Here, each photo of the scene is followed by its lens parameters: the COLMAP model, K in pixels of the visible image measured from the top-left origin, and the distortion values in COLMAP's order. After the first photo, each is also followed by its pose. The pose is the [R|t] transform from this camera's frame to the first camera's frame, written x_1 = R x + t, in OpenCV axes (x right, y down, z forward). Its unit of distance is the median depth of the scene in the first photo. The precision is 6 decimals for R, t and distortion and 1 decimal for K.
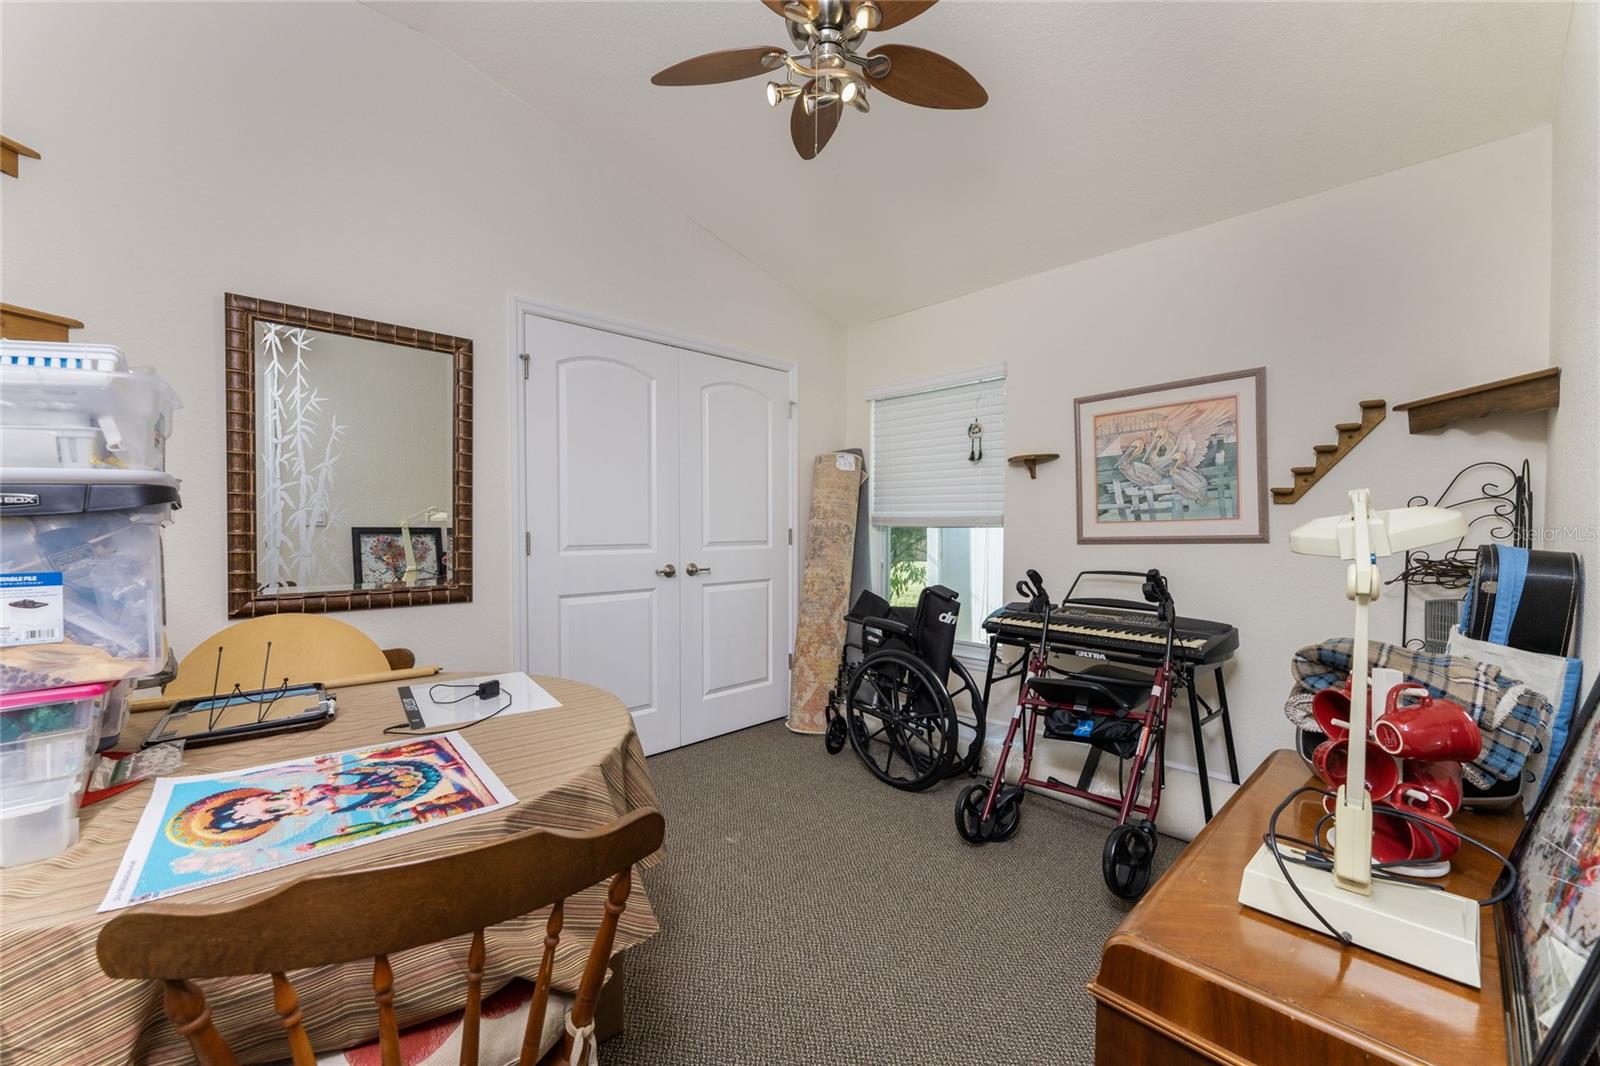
lens RADIAL K [[611.1, 0, 801.2], [0, 611.1, 531.4], [0, 0, 1]] dist [-0.000511, -0.000217]
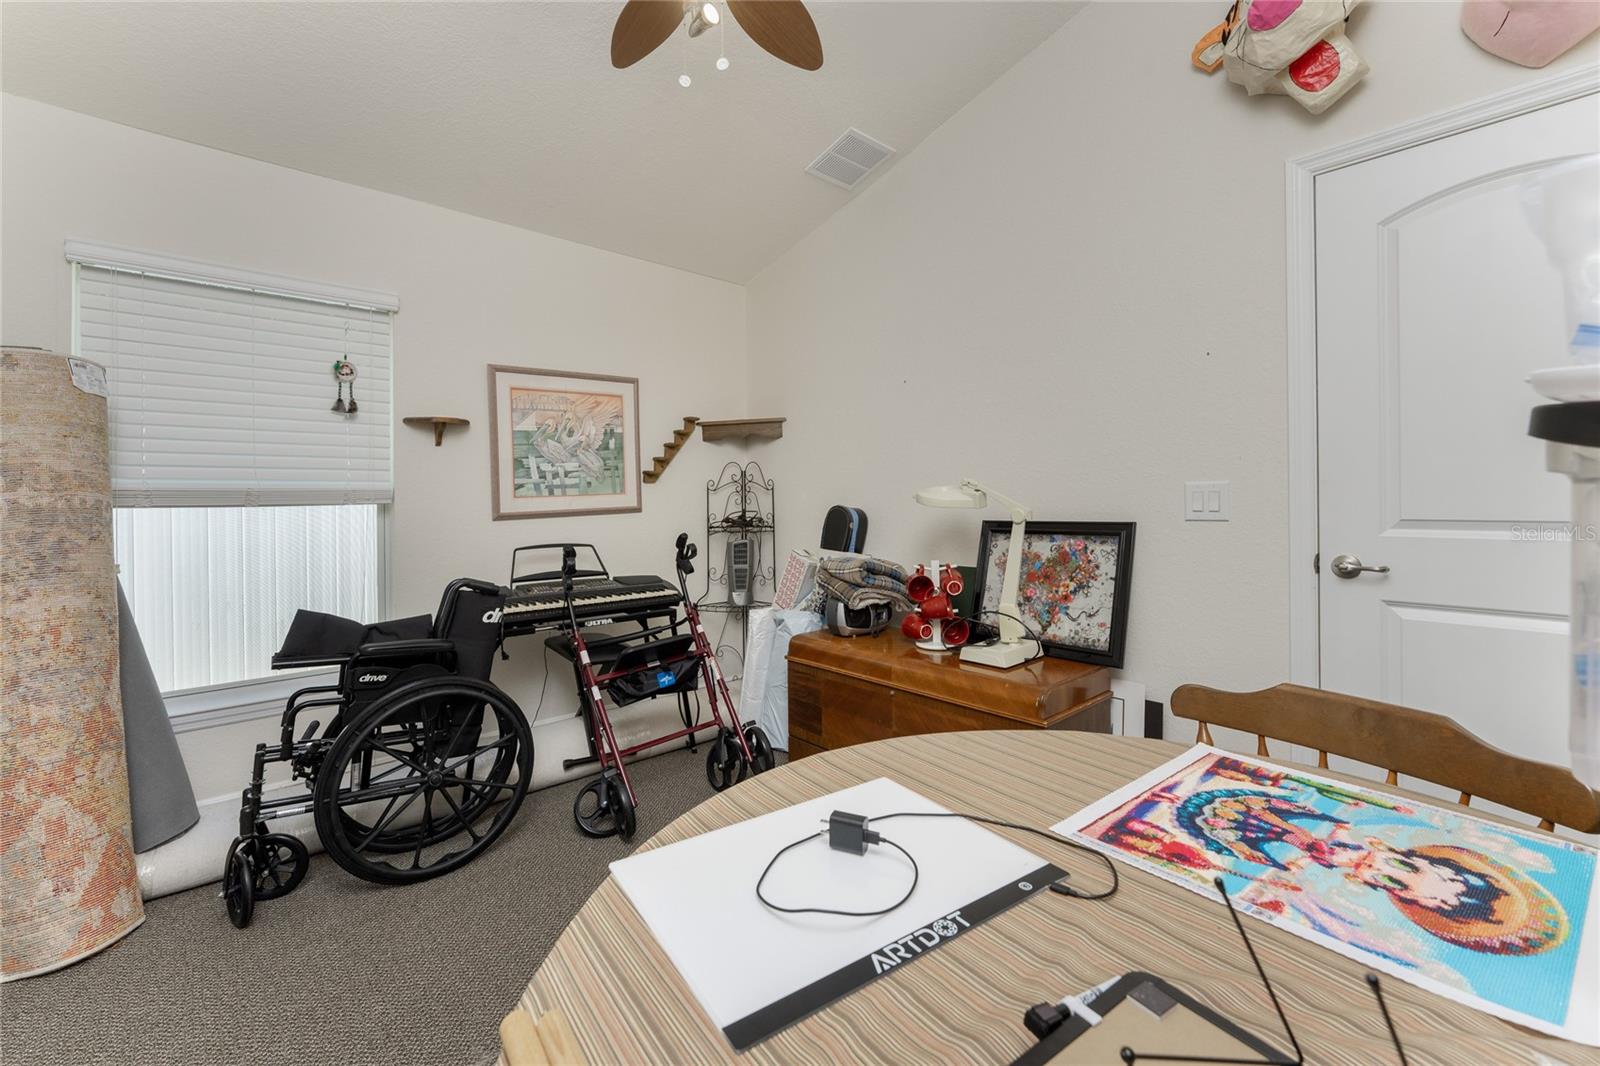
lens RADIAL K [[623.5, 0, 801.5], [0, 623.5, 496.6], [0, 0, 1]] dist [0.000459, 0.000504]
pose [[0.081517, 0.000947, 0.996672, -1.262310], [0.022728, 0.999738, -0.002809, -0.006634], [-0.996413, 0.022881, 0.081474, 1.247410]]
